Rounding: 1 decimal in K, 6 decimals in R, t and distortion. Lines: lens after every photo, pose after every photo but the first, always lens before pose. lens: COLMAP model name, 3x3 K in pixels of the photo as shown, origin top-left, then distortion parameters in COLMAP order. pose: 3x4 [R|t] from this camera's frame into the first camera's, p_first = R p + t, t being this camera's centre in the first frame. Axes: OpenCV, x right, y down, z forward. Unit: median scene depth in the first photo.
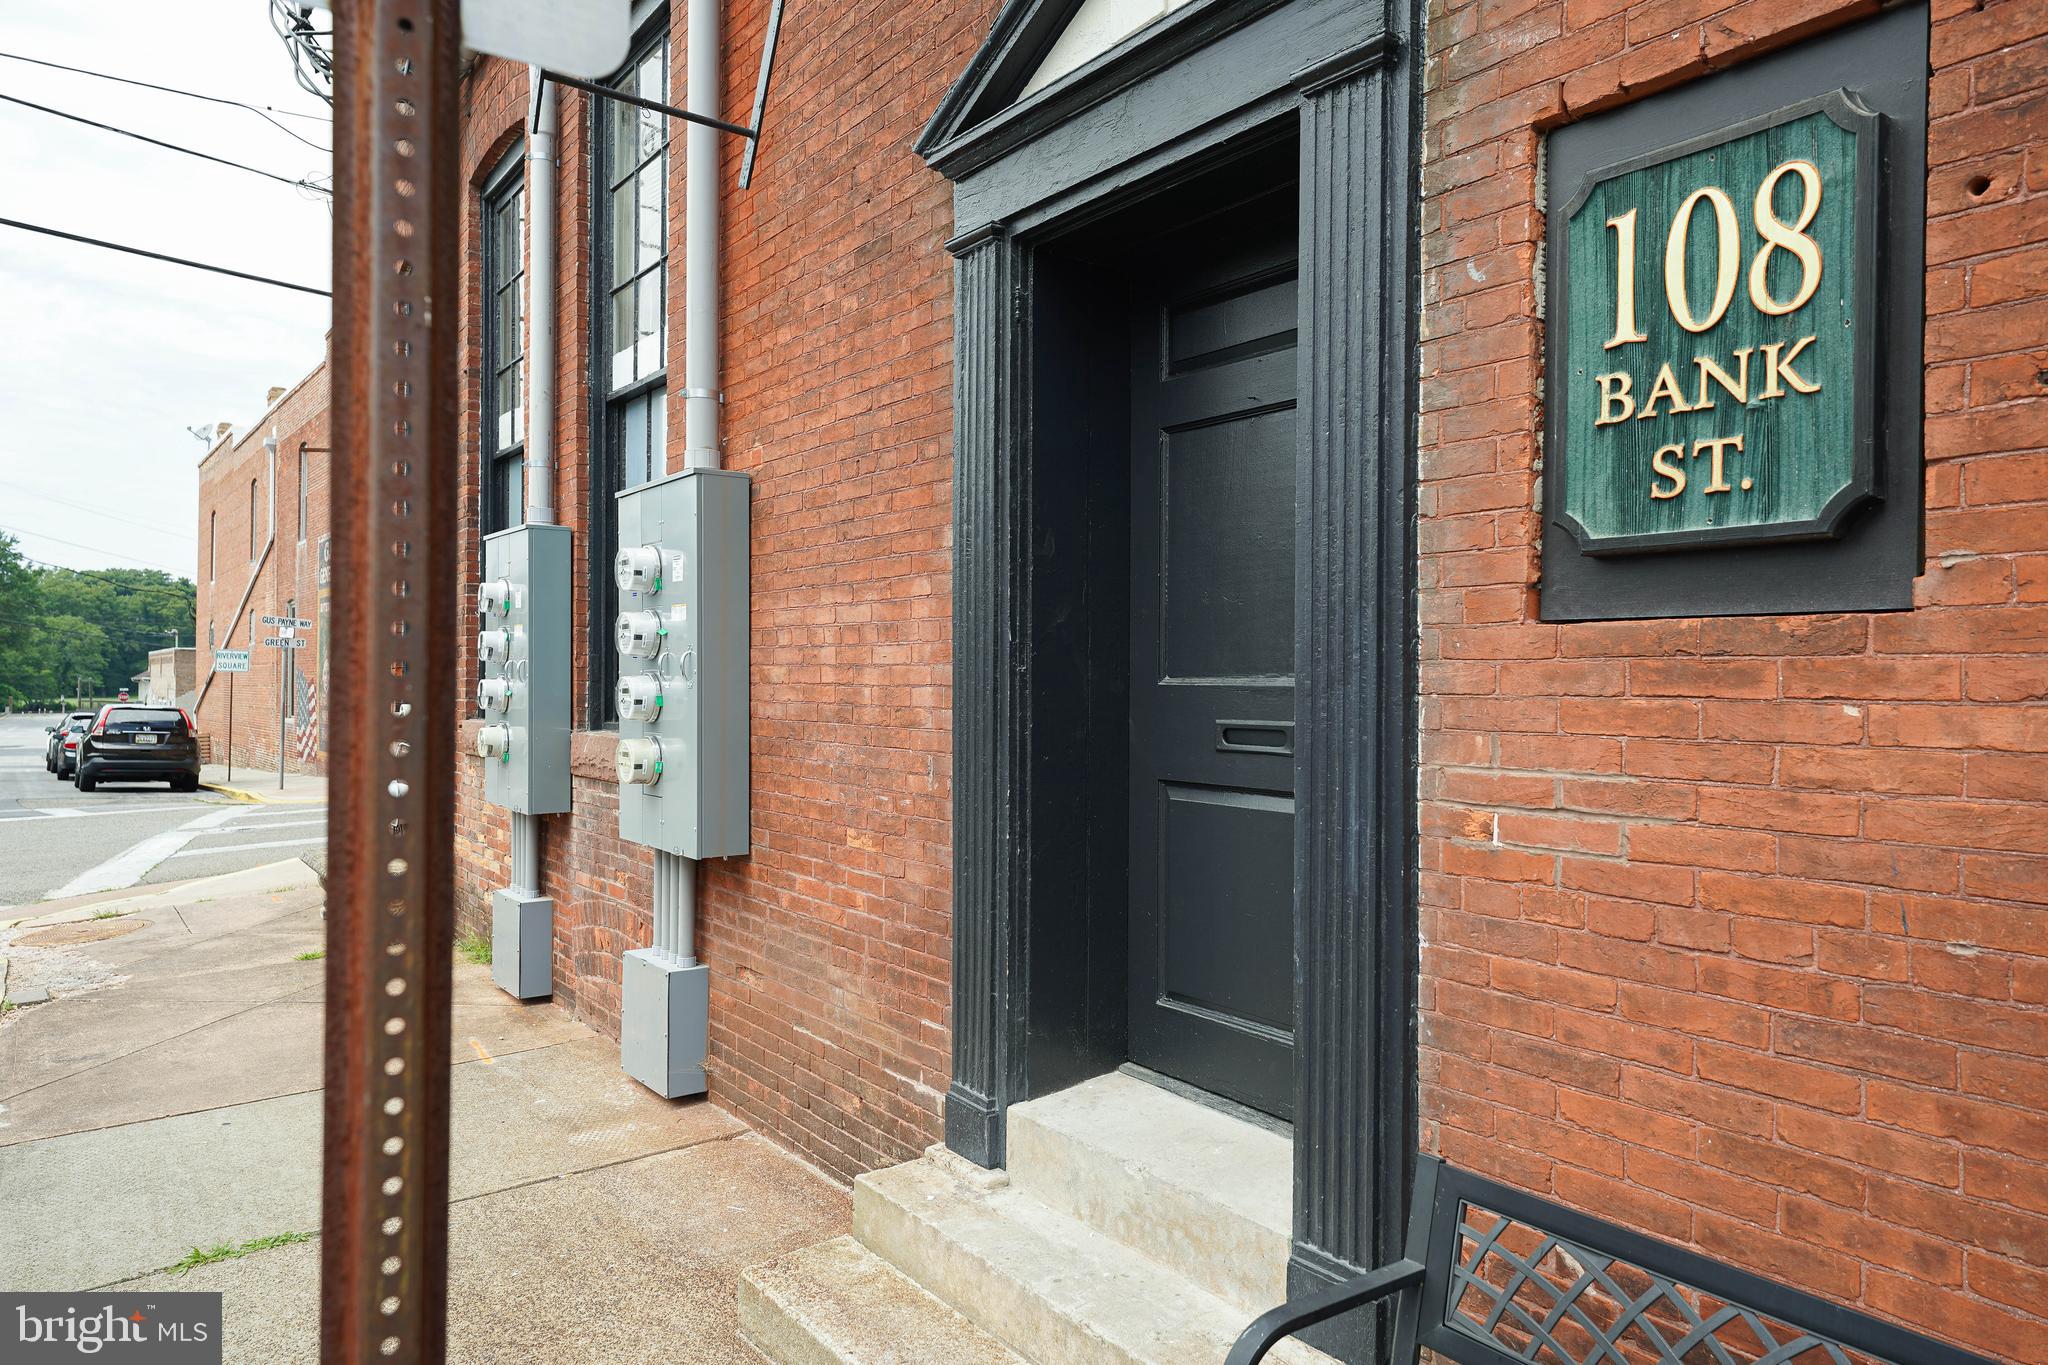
lens RADIAL K [[1302.5, 0, 1010.6], [0, 1302.5, 683.7], [0, 0, 1]] dist [0.017674, -0.001731]
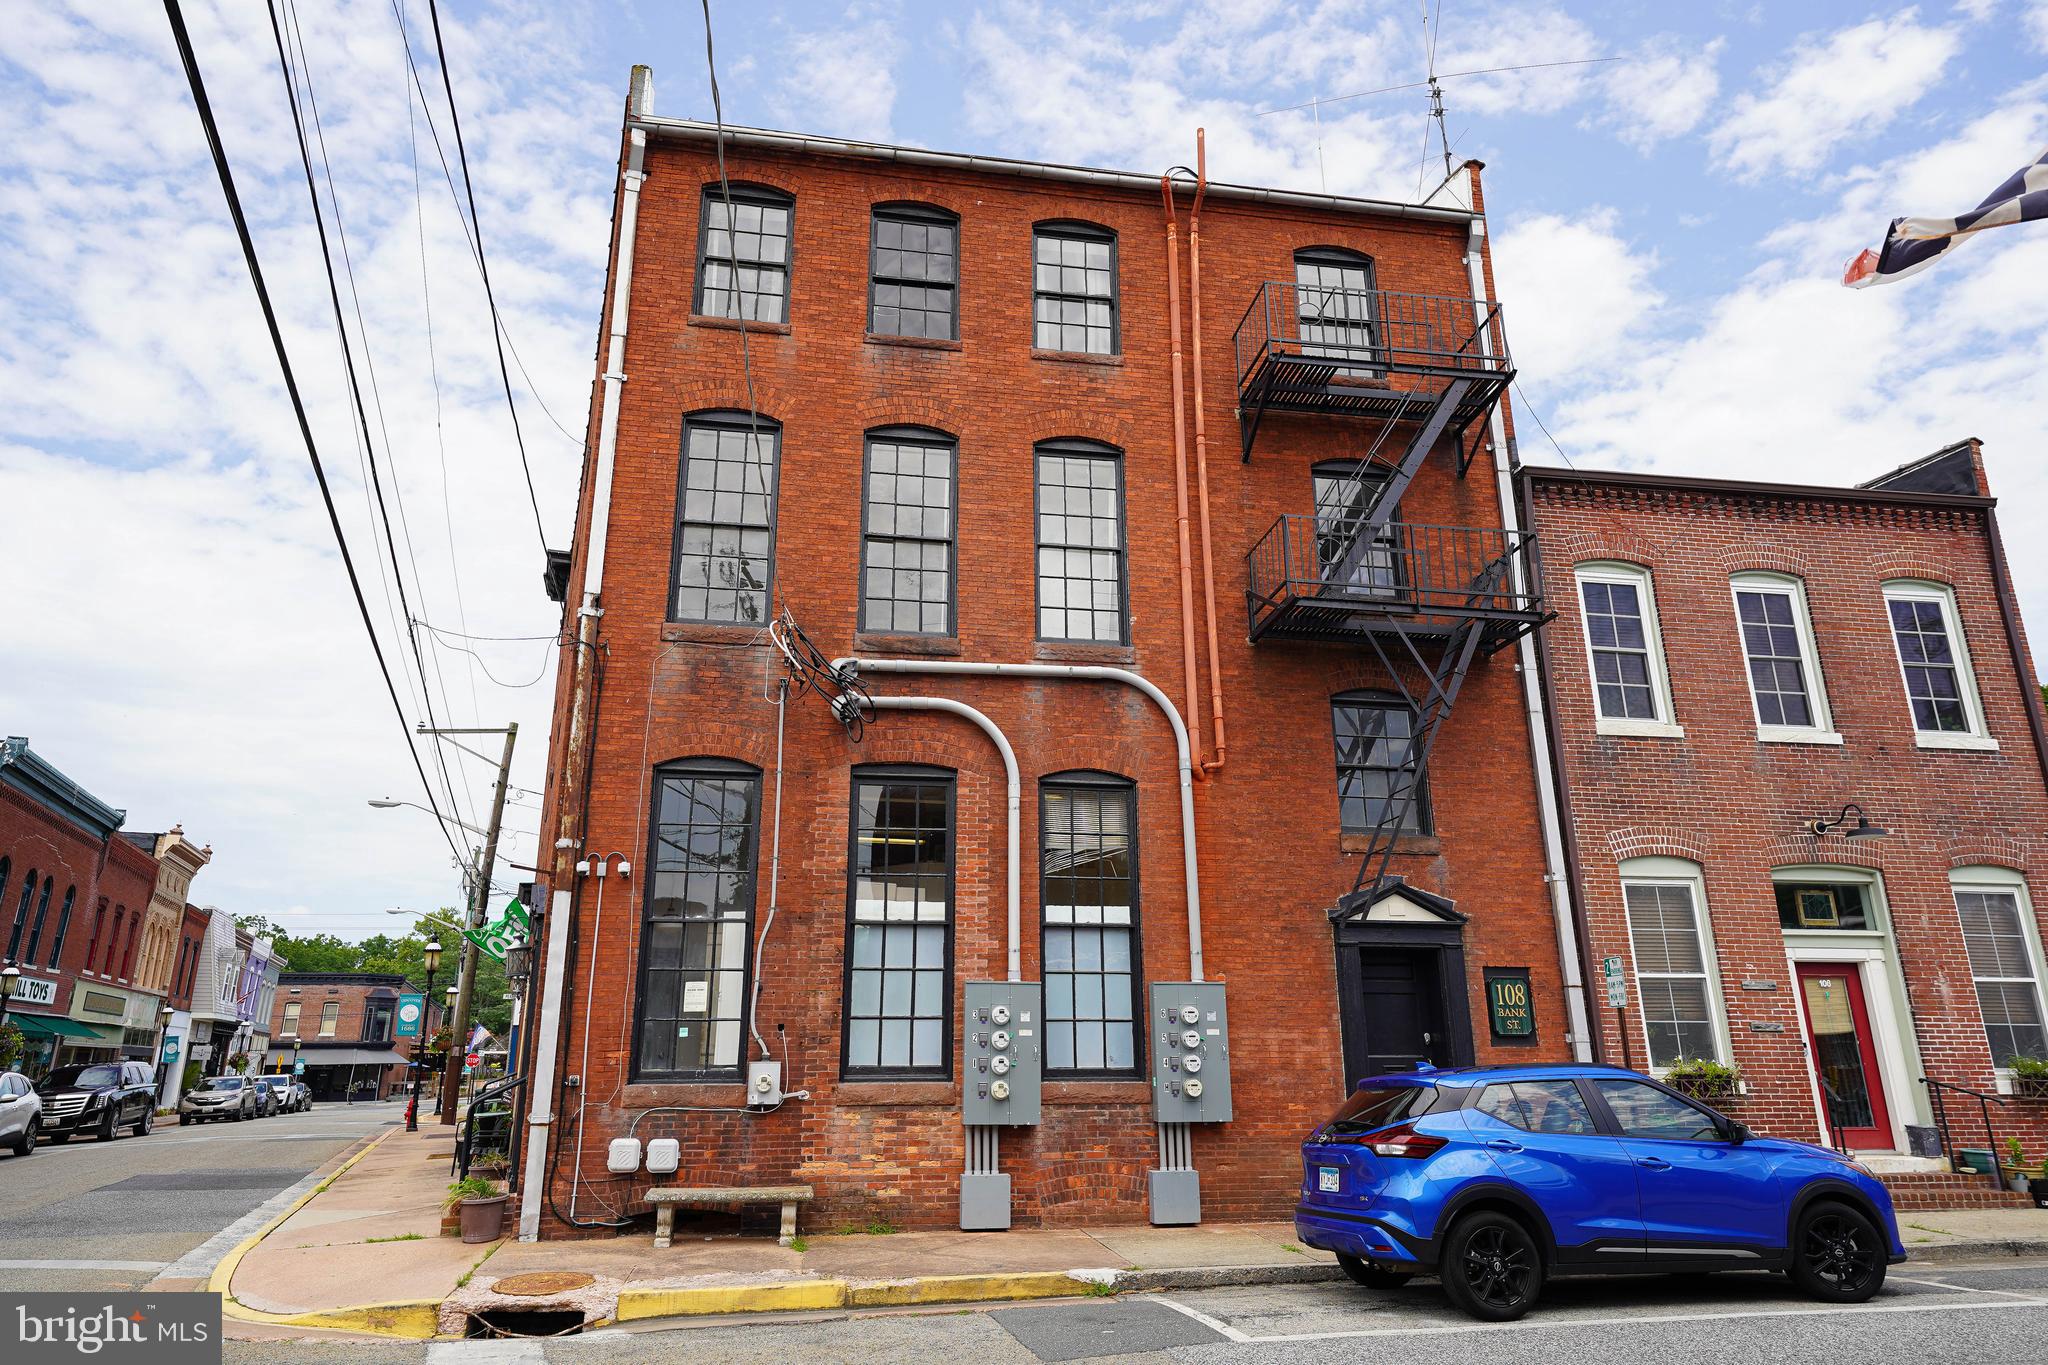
lens RADIAL K [[1241.2, 0, 1018.9], [0, 1241.2, 680.7], [0, 0, 1]] dist [0.012977, -0.000287]
pose [[0.450290, 0.254336, 0.855893, -6.724504], [0.006750, 0.957576, -0.288103, -0.021967], [-0.892857, 0.135507, 0.429470, 0.225329]]
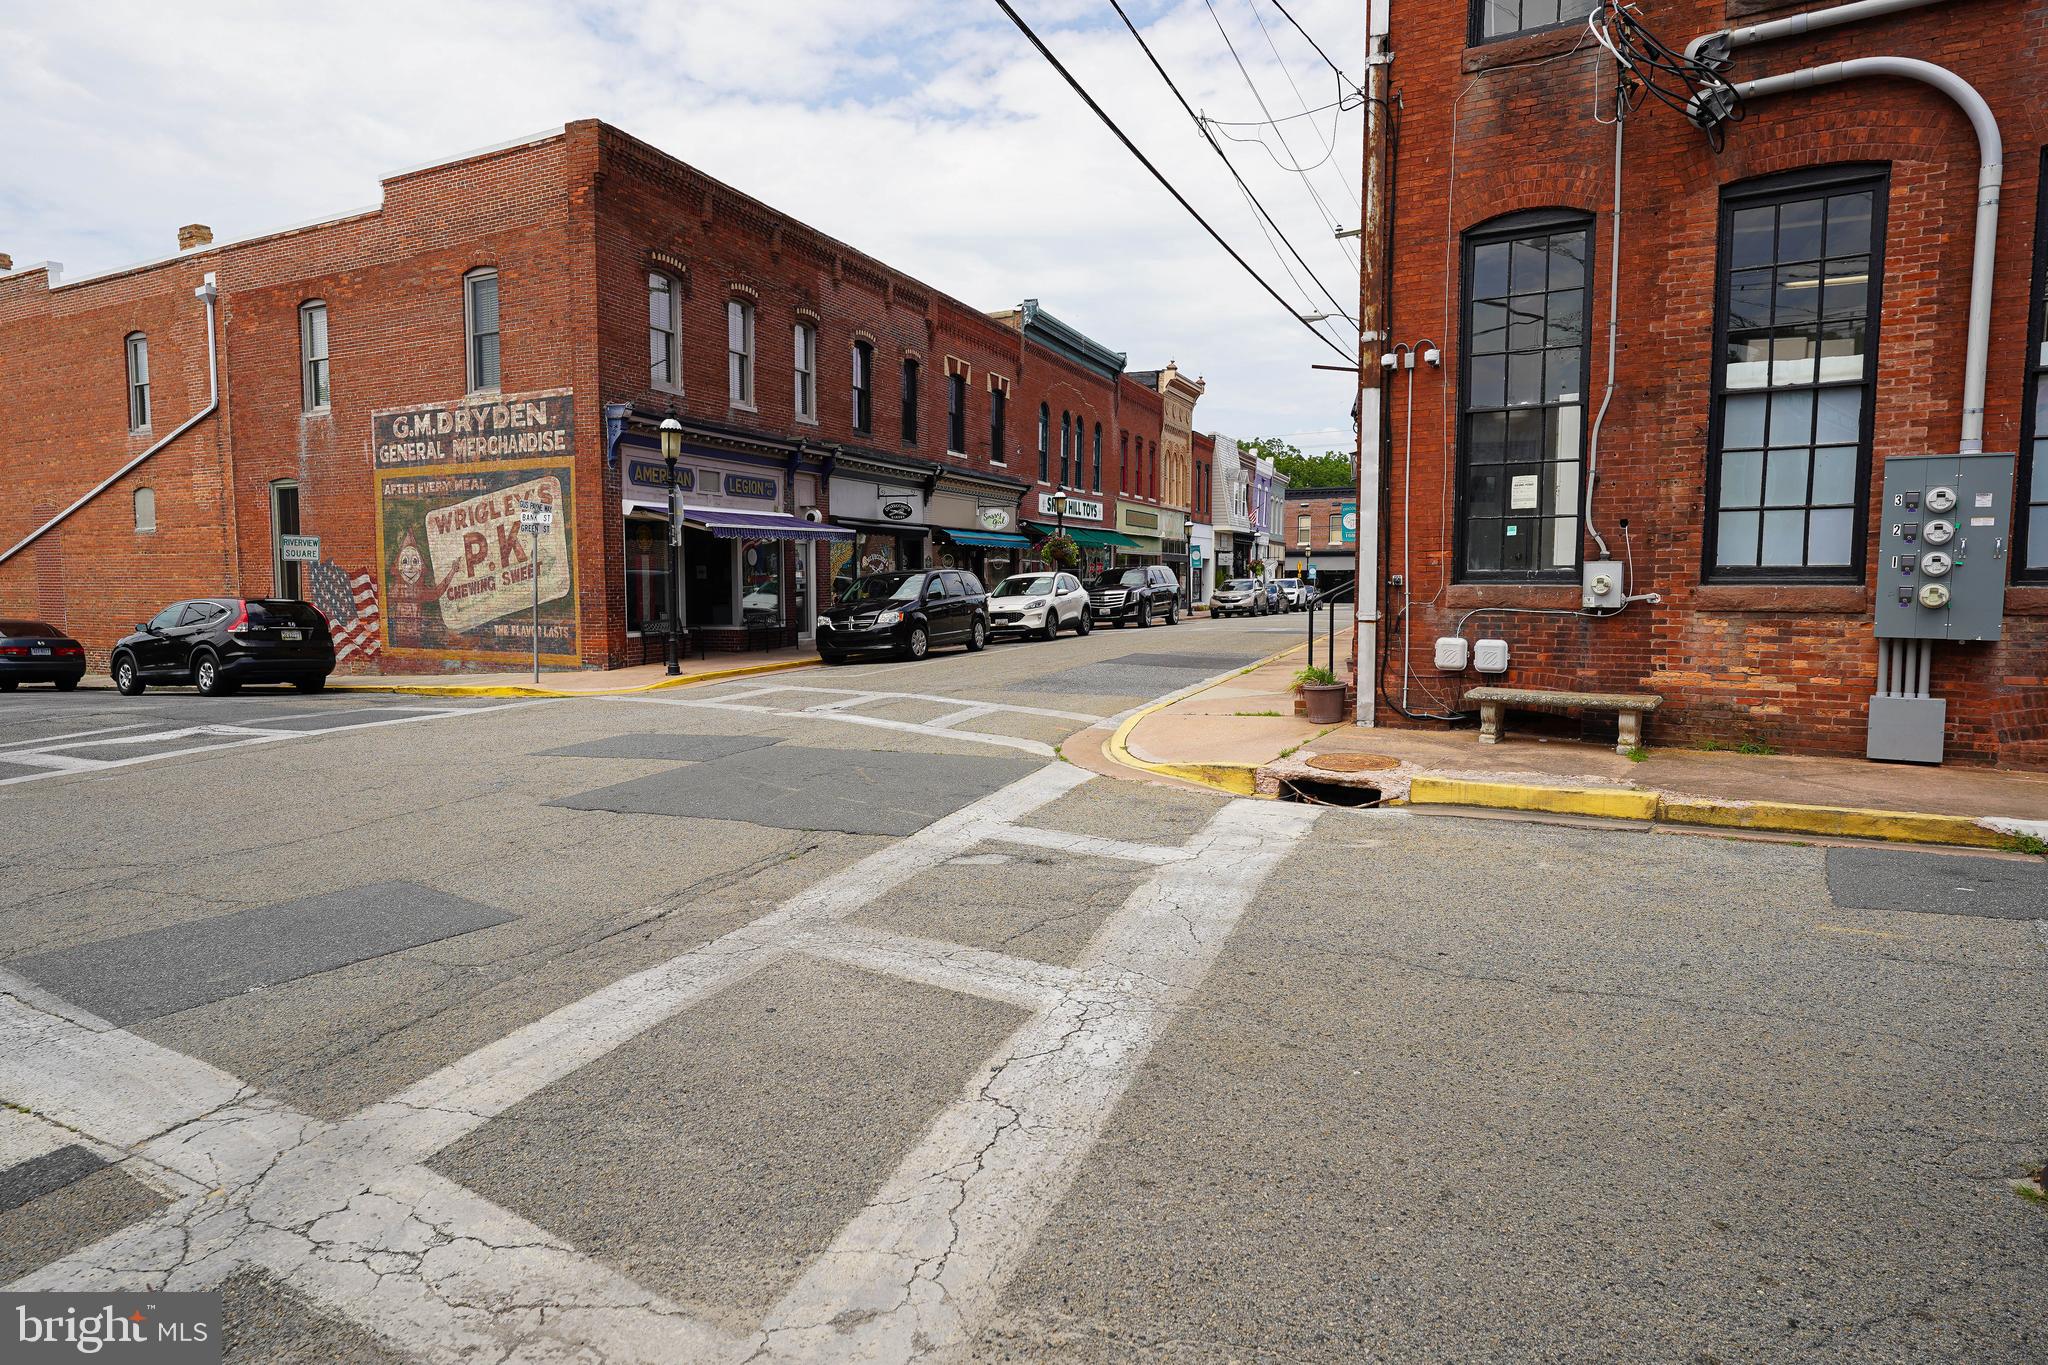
lens RADIAL K [[1320.1, 0, 1014.3], [0, 1320.1, 685.6], [0, 0, 1]] dist [0.025074, -0.000107]
pose [[0.935507, -0.037430, 0.351320, -6.018160], [0.007314, 0.996211, 0.086663, 0.018982], [-0.353233, -0.078504, 0.932236, -0.235226]]
